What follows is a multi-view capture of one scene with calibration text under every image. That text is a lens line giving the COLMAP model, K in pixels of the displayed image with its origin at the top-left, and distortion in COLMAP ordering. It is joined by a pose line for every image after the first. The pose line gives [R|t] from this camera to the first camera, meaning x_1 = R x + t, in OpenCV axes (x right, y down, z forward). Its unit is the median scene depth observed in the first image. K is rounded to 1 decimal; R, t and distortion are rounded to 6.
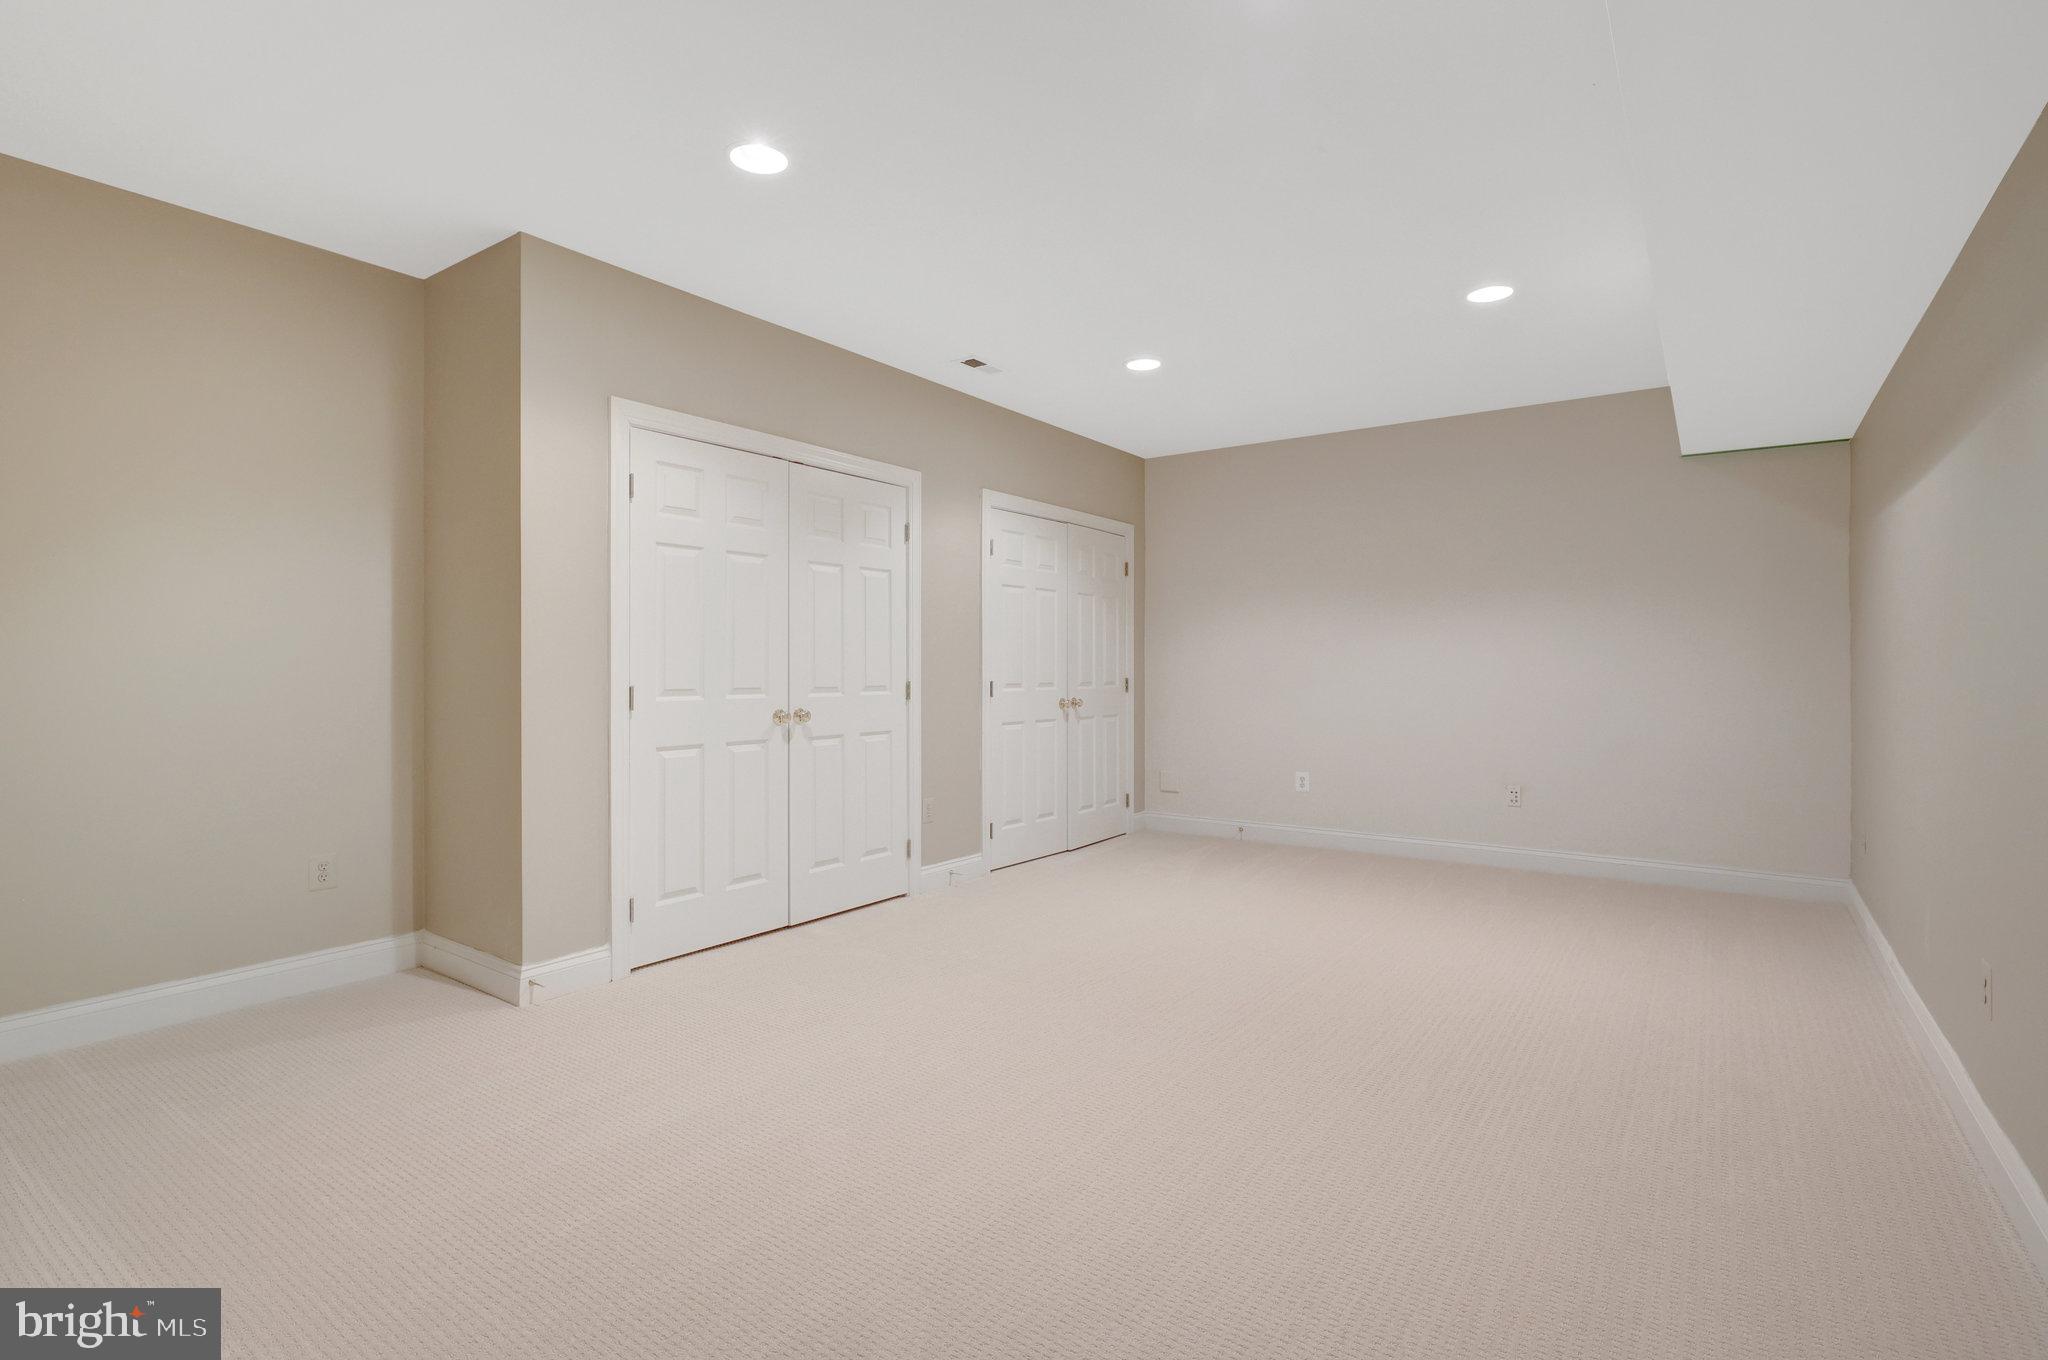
lens RADIAL K [[968.4, 0, 1027.4], [0, 968.4, 664.9], [0, 0, 1]] dist [-0.002059, -0.000827]
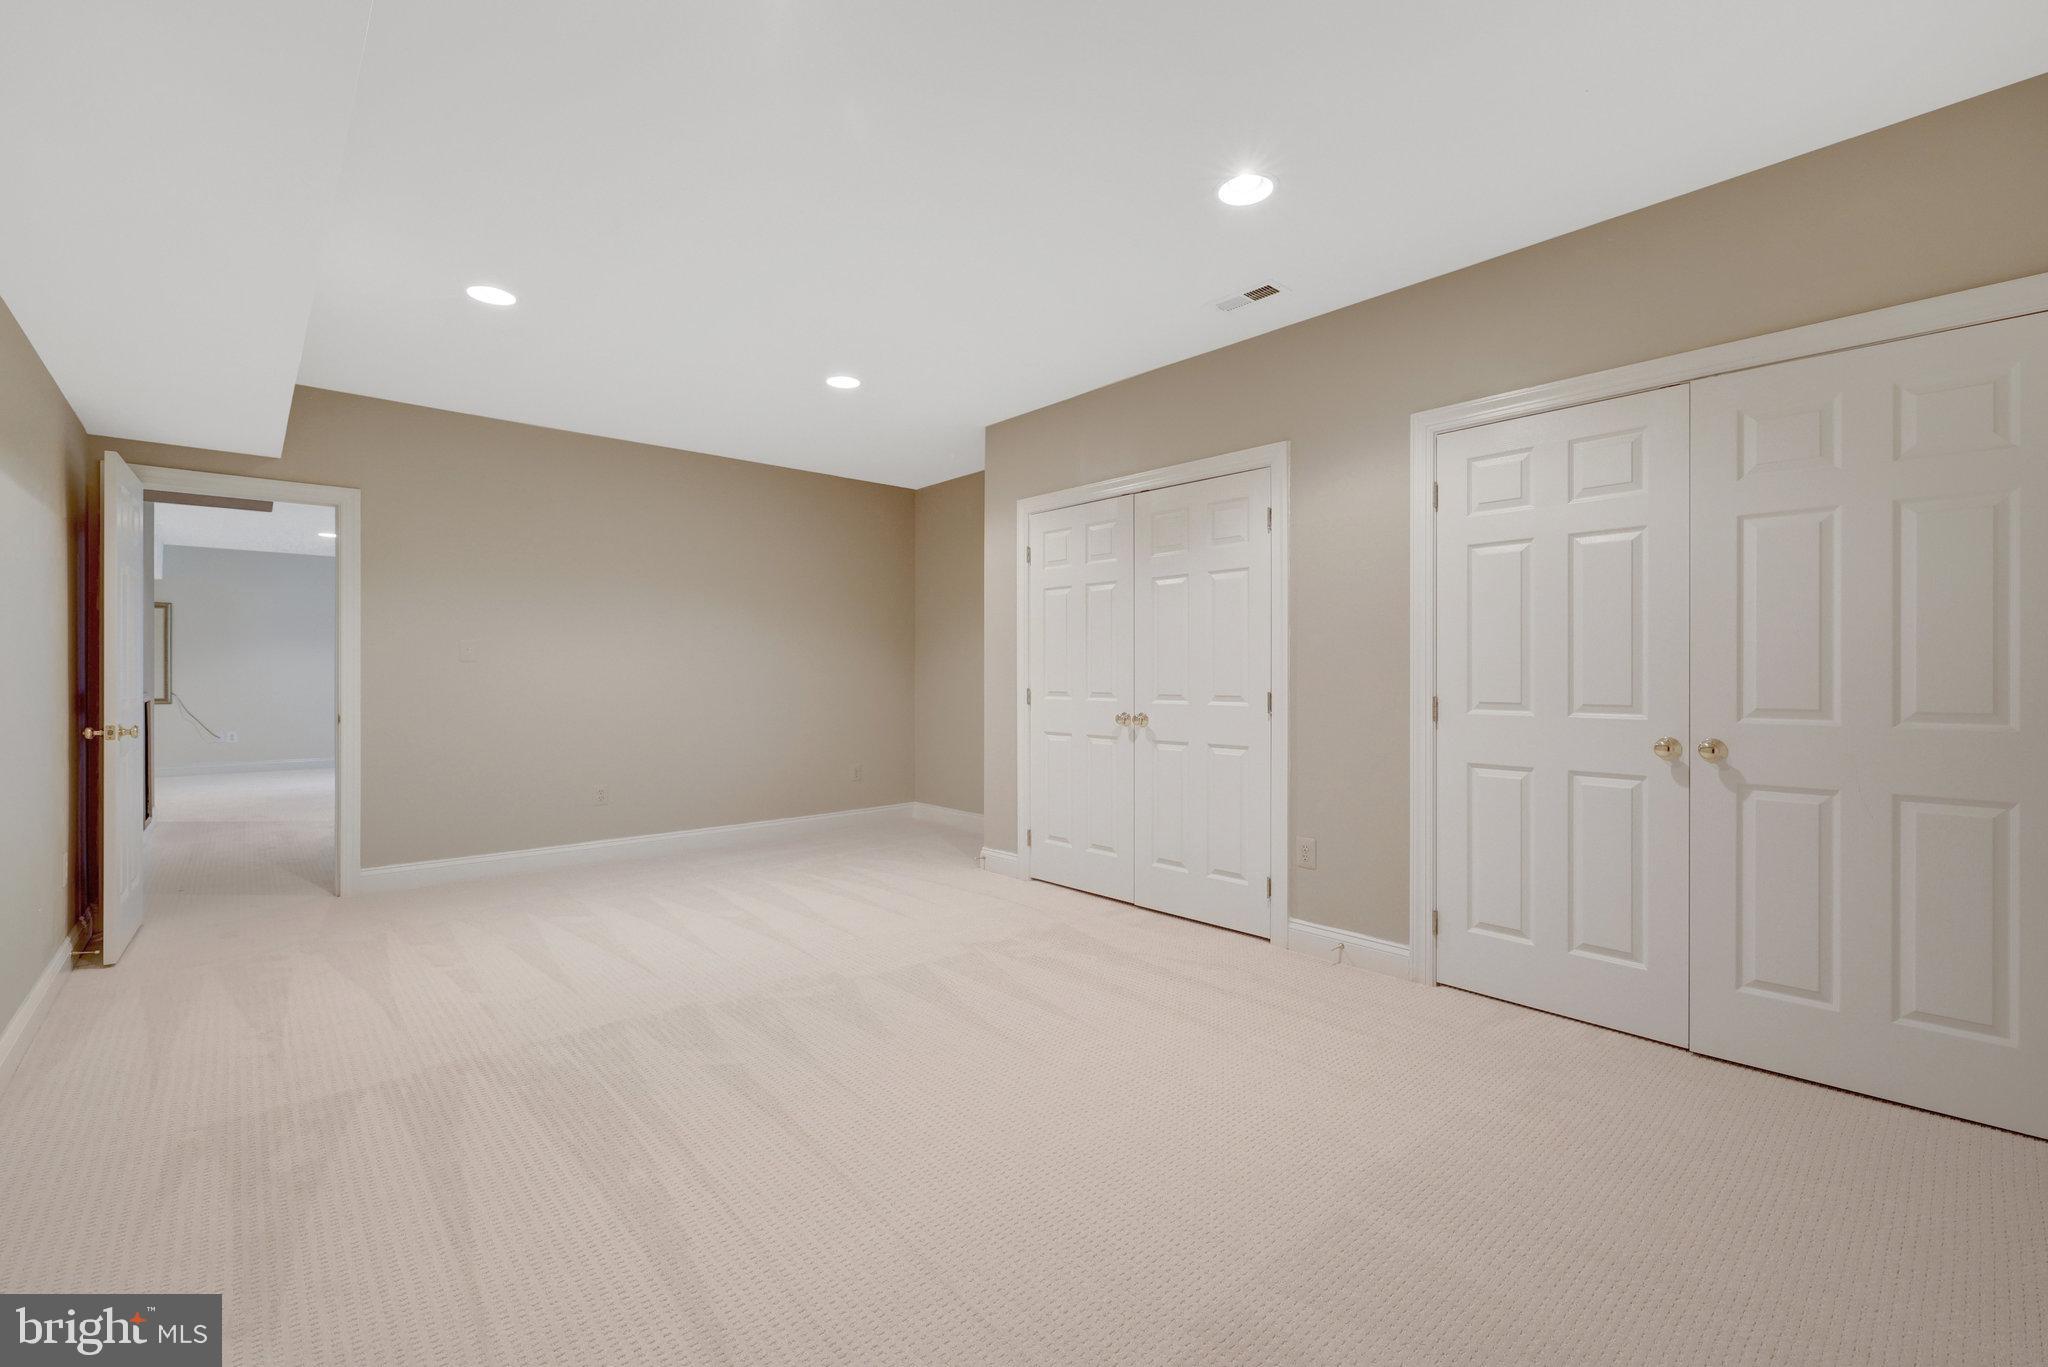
lens RADIAL K [[882.7, 0, 1027.9], [0, 882.7, 687.5], [0, 0, 1]] dist [-0.005348, -0.000483]
pose [[-0.211822, 0.008634, -0.977270, 0.761124], [-0.001075, 0.999958, 0.009068, 0.006857], [0.977308, 0.002971, -0.211804, 1.060532]]
